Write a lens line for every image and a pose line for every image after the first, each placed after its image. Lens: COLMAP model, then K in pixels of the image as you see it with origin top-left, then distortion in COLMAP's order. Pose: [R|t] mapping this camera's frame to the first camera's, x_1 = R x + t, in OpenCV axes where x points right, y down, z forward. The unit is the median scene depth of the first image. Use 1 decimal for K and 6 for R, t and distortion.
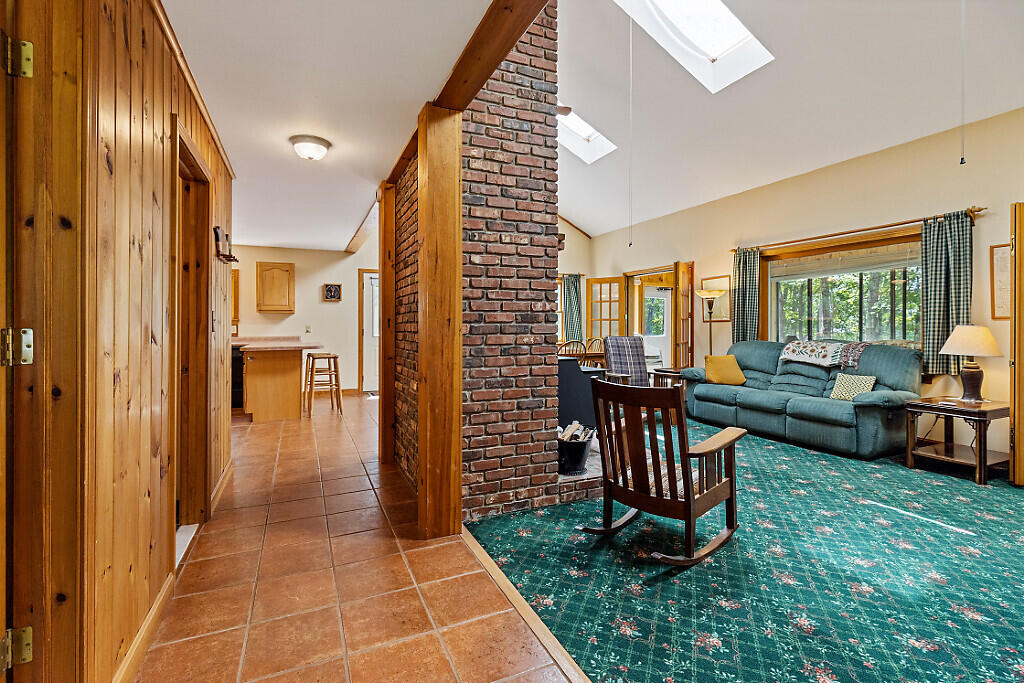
lens RADIAL K [[464.9, 0, 498.2], [0, 464.9, 324.8], [0, 0, 1]] dist [-0.000108, 0.000363]
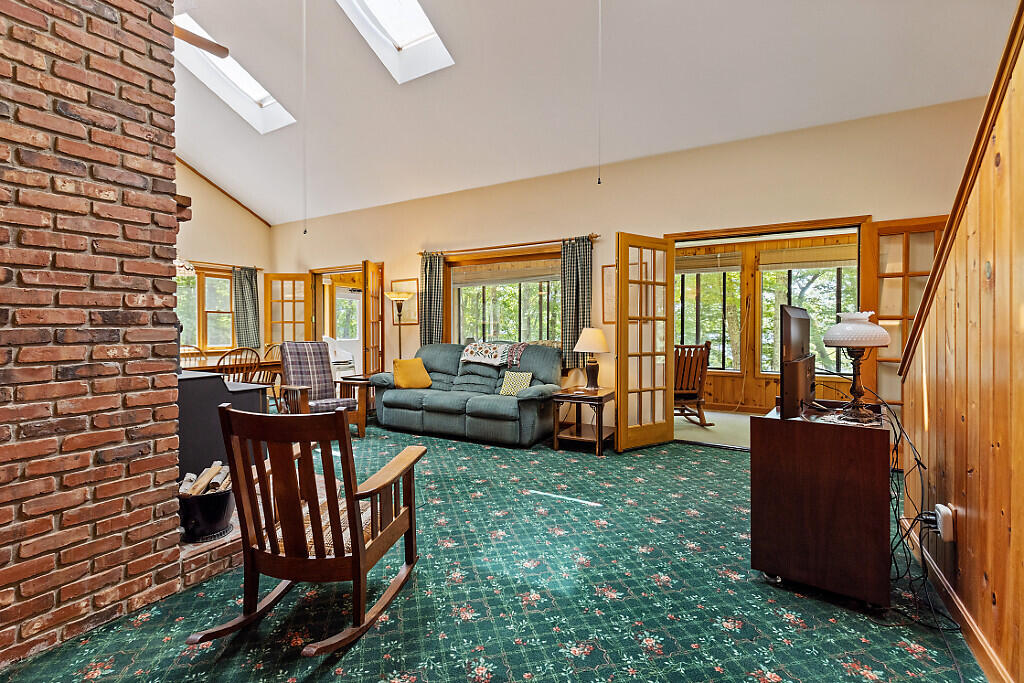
lens RADIAL K [[464.9, 0, 506.0], [0, 464.9, 334.7], [0, 0, 1]] dist [-0.000108, 0.000363]
pose [[0.802632, -0.010750, 0.596378, 0.109133], [0.002026, 0.999881, 0.015296, -0.000511], [-0.596471, -0.011069, 0.802558, 0.168400]]
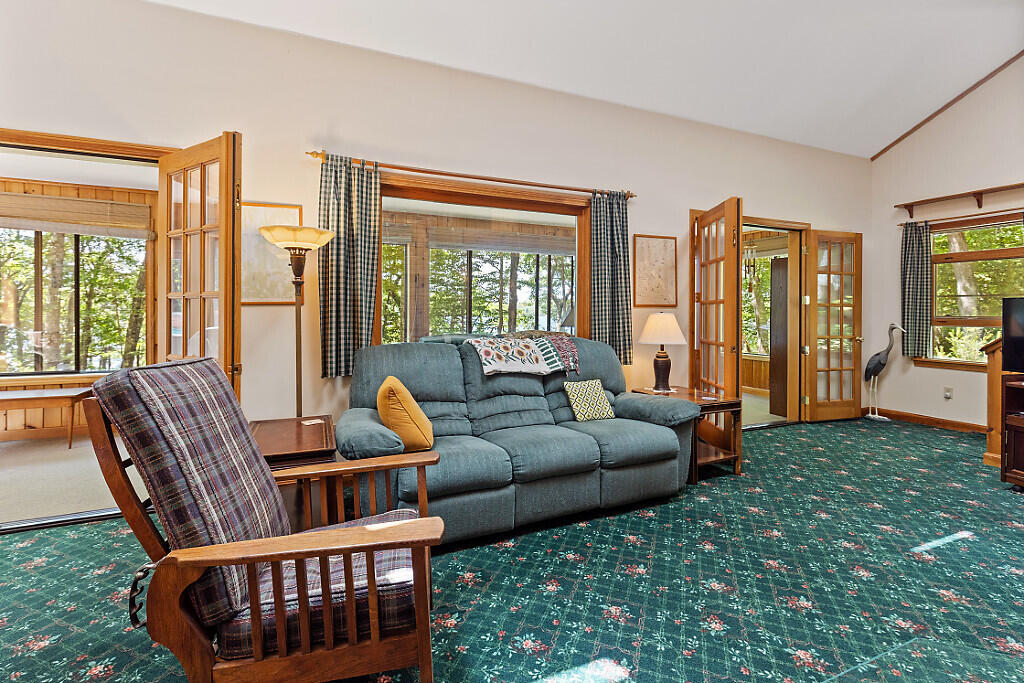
lens RADIAL K [[464.9, 0, 503.3], [0, 464.9, 312.1], [0, 0, 1]] dist [-0.000108, 0.000363]
pose [[-0.011098, -0.003731, 0.999931, 0.064018], [-0.002361, 0.999990, 0.003705, -0.003663], [-0.999936, -0.002320, -0.011107, 1.647487]]
